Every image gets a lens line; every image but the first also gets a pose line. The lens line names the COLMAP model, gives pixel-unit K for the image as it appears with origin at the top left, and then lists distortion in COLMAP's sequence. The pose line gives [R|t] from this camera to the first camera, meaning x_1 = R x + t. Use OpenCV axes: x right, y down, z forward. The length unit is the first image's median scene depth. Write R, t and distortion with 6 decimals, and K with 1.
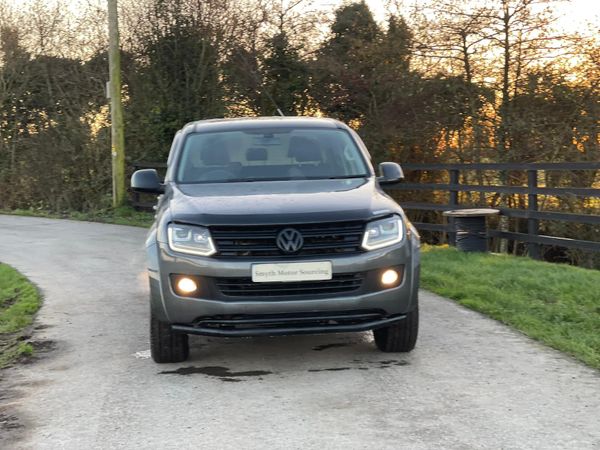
lens RADIAL K [[999.4, 0, 300.0], [0, 999.4, 225.0], [0, 0, 1]] dist [0.251190, -0.186859]
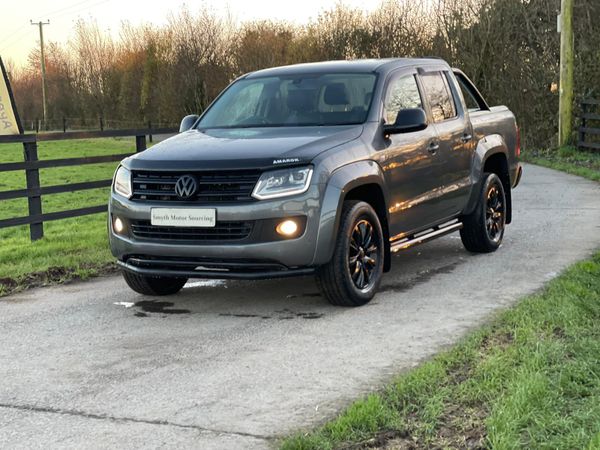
lens RADIAL K [[1021.8, 0, 327.3], [0, 1021.8, 224.6], [0, 0, 1]] dist [0.200755, 0.017610]
pose [[0.852950, 0.055373, -0.519047, 0.641336], [-0.024018, 0.997468, 0.066945, -0.019186], [0.521440, -0.044634, 0.852120, 0.167746]]
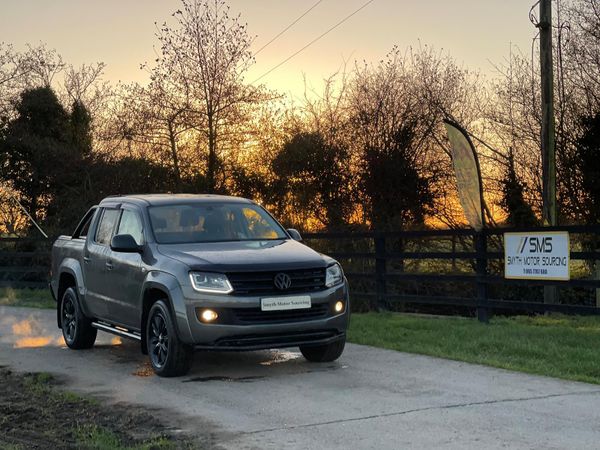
lens RADIAL K [[974.9, 0, 282.7], [0, 974.9, 248.7], [0, 0, 1]] dist [0.169566, 0.001220]
pose [[0.931997, -0.004753, 0.362436, -0.496305], [0.023641, 0.998582, -0.047697, 0.034168], [-0.361695, 0.053021, 0.930788, -0.287704]]
